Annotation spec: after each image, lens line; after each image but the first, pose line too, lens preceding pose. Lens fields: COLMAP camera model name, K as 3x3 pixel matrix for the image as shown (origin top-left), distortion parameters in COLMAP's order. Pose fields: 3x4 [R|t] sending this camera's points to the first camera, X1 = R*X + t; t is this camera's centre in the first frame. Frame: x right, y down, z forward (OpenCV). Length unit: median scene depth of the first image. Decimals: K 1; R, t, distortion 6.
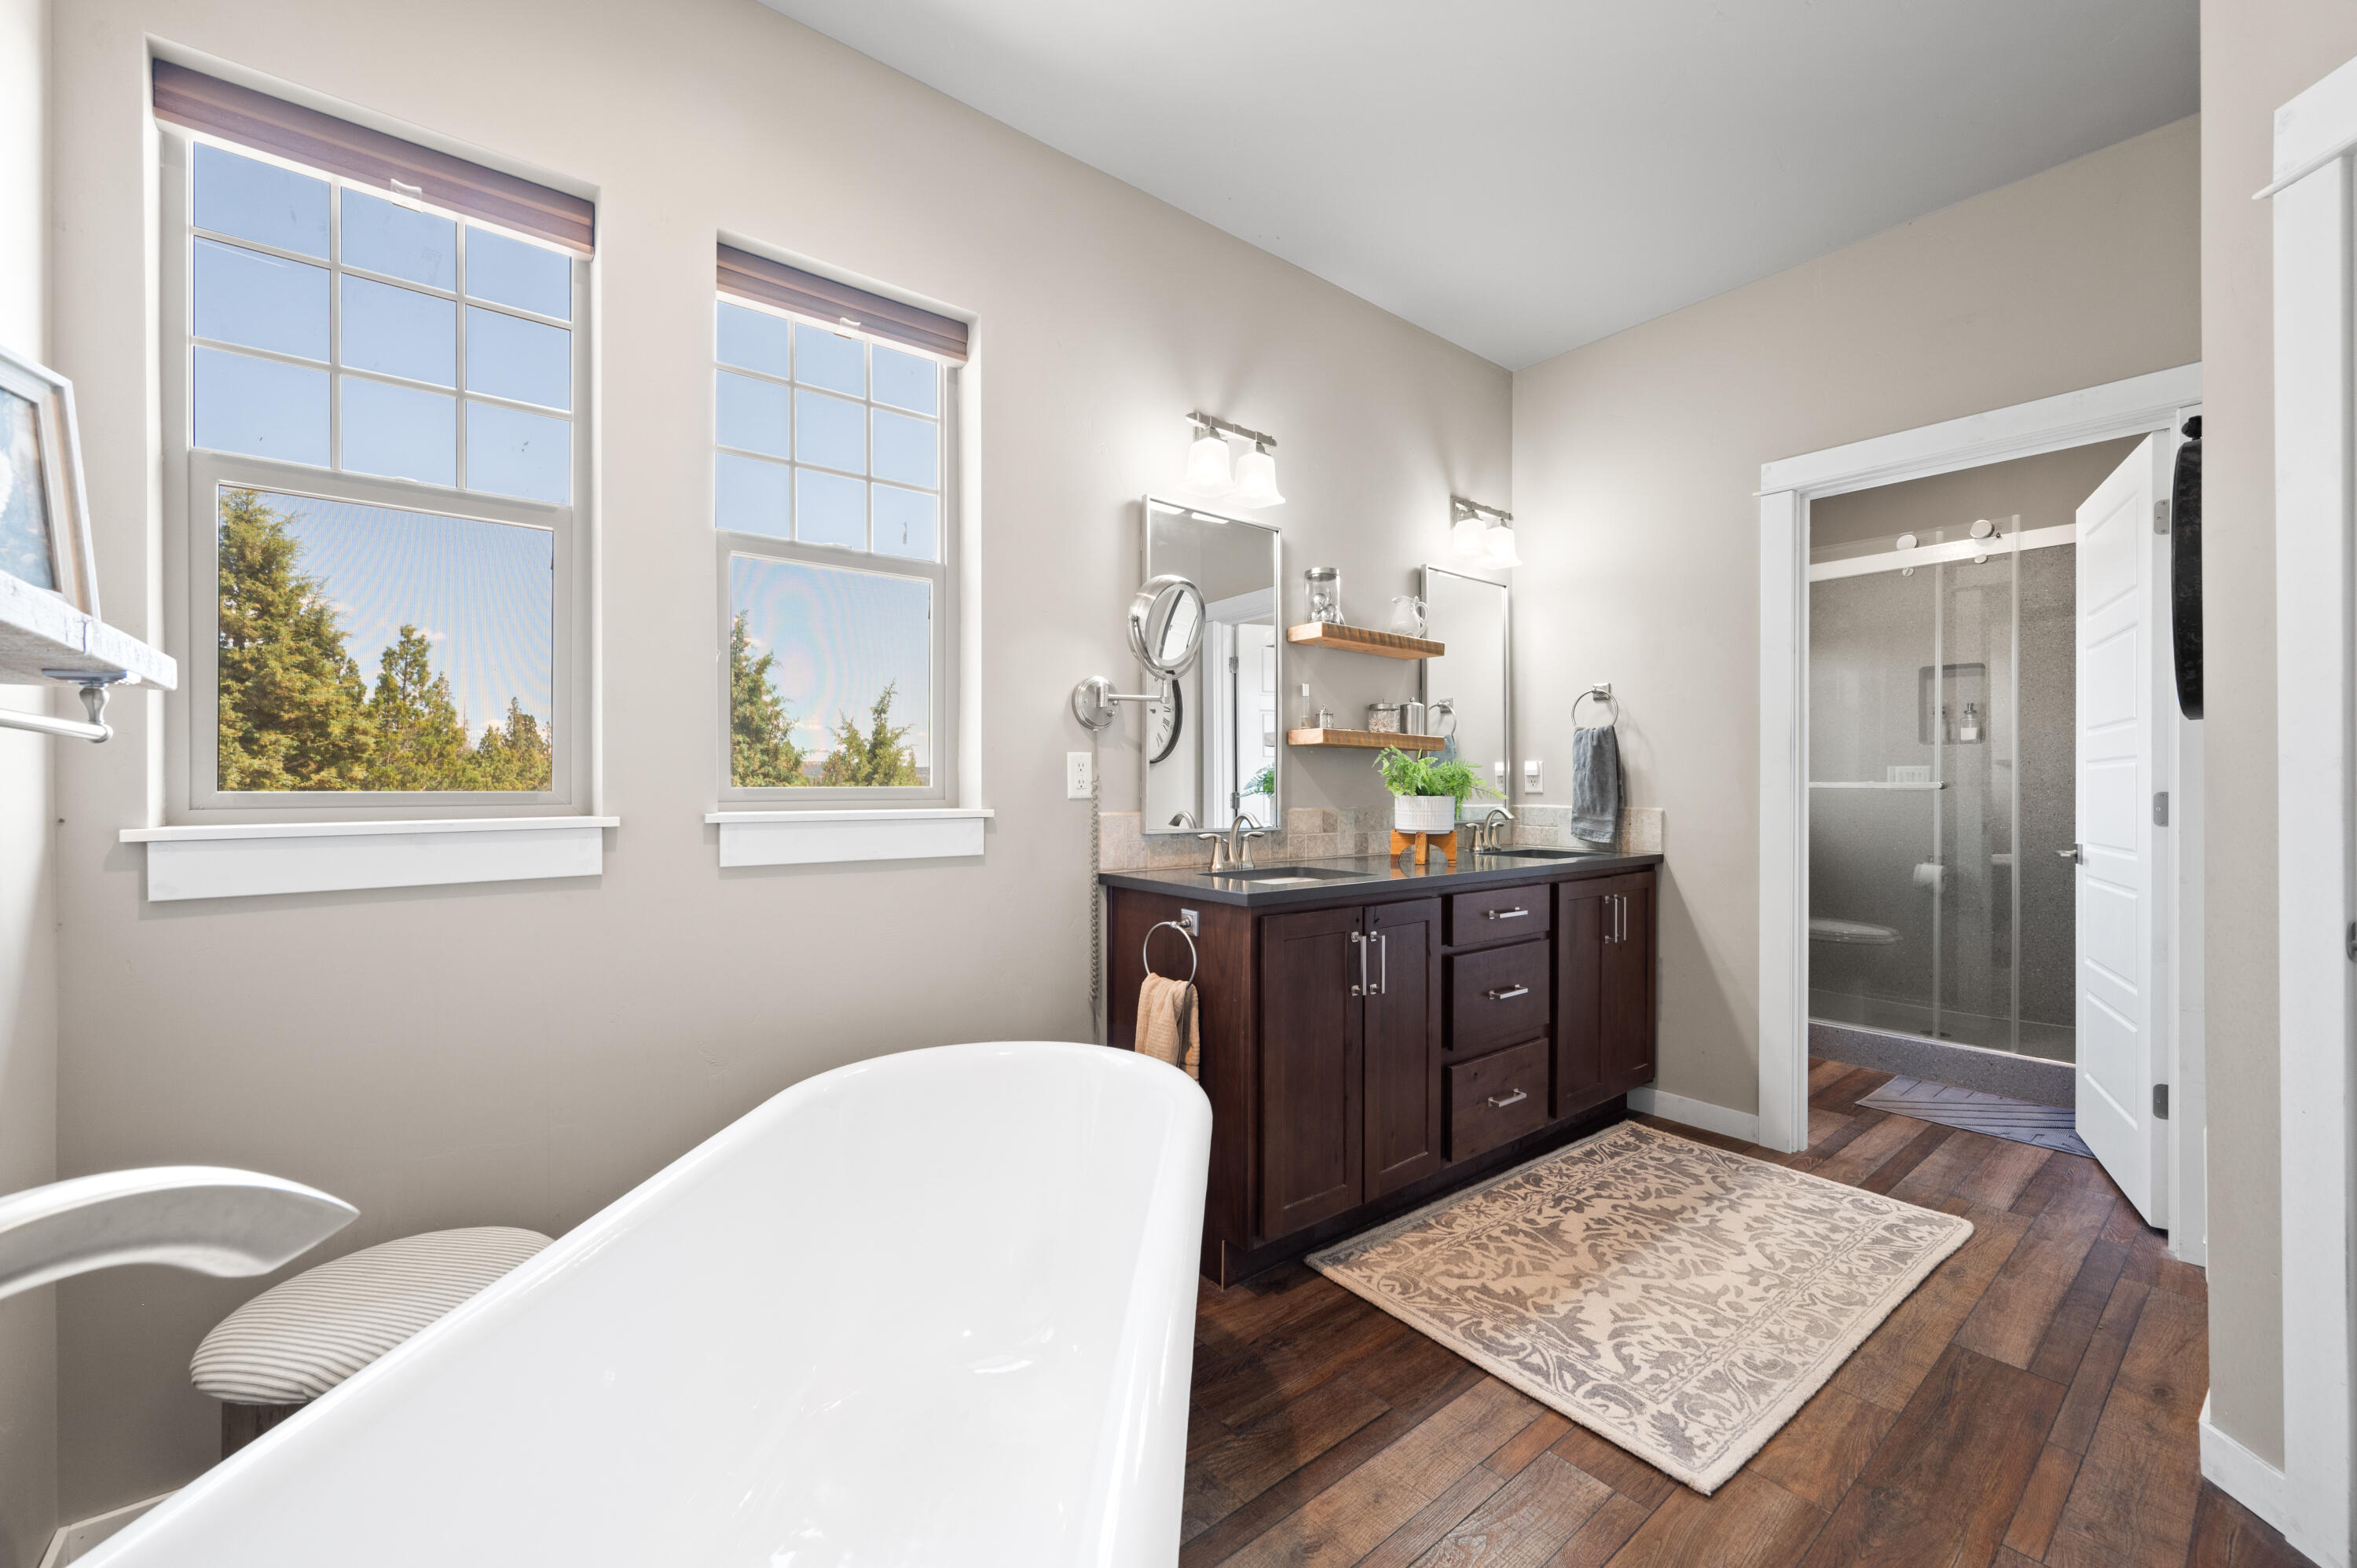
lens RADIAL K [[942.8, 0, 1181.6], [0, 942.8, 789.9], [0, 0, 1]] dist [-0.000065, 0.001727]
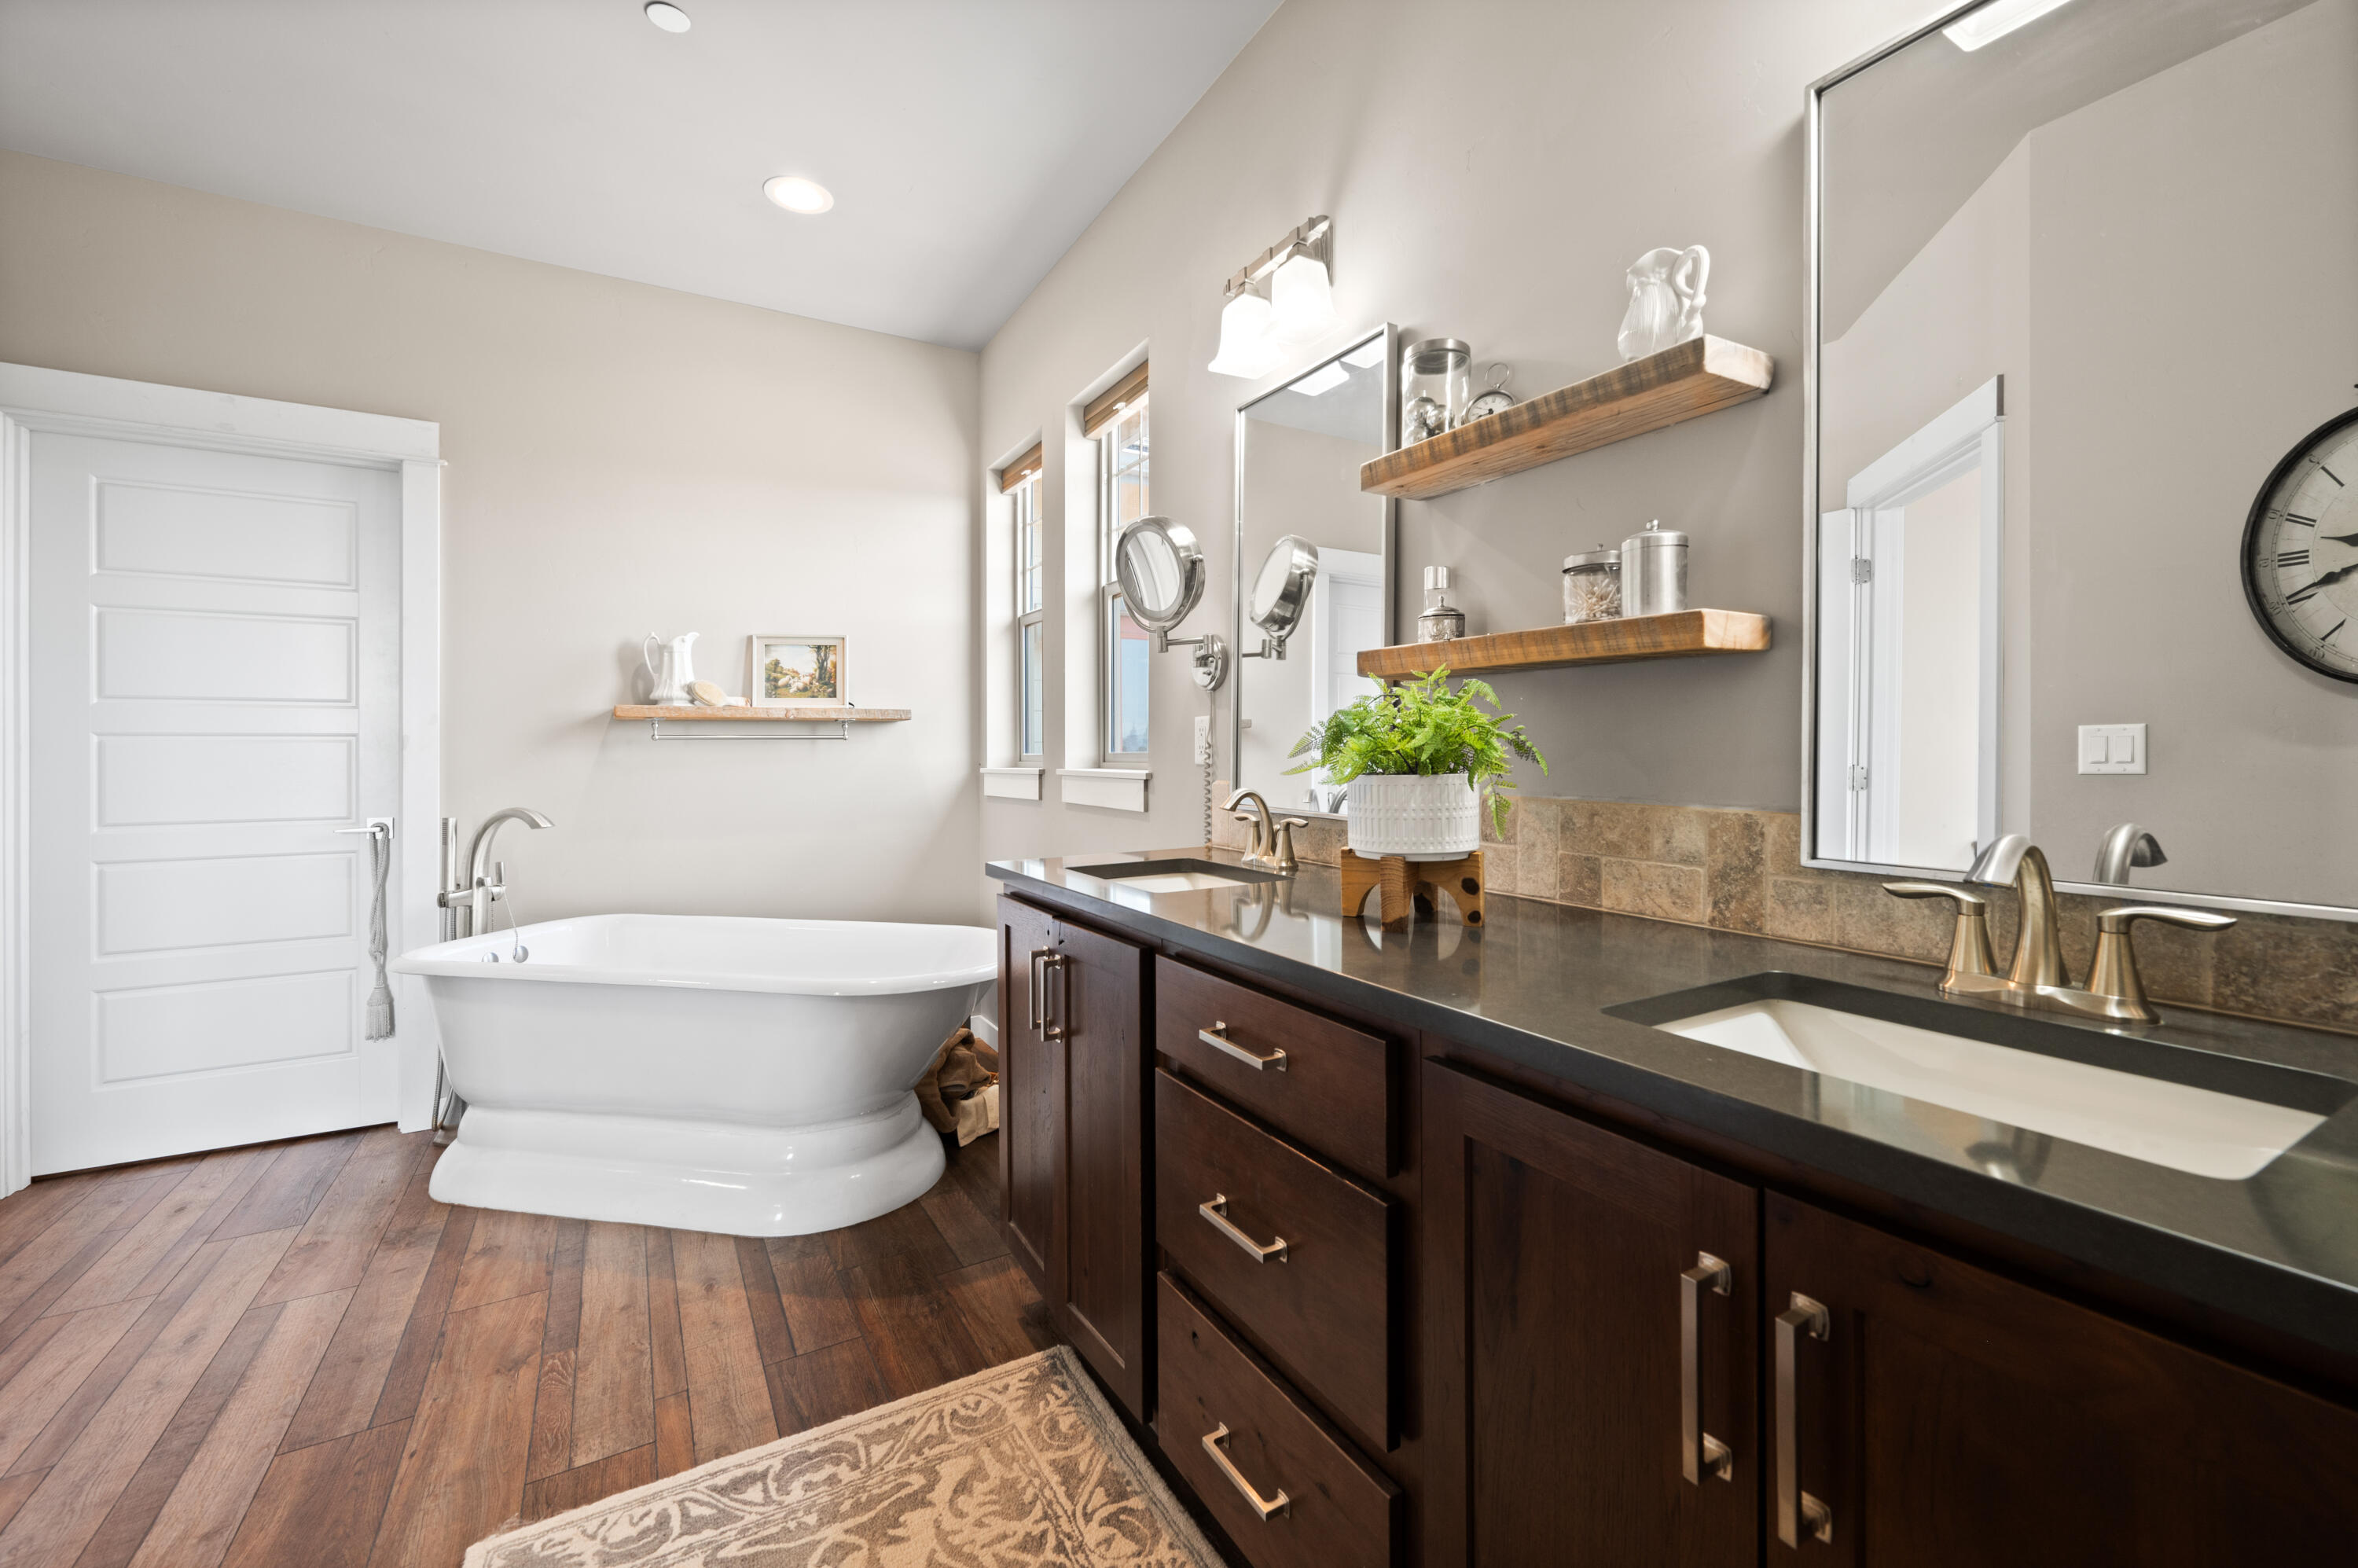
lens RADIAL K [[943.2, 0, 1177.0], [0, 943.2, 769.4], [0, 0, 1]] dist [-0.000065, 0.001727]
pose [[-0.138472, 0.023167, -0.990095, 1.012474], [0.008591, 0.999717, 0.022190, -0.009273], [0.990329, -0.005433, -0.138632, 1.358466]]
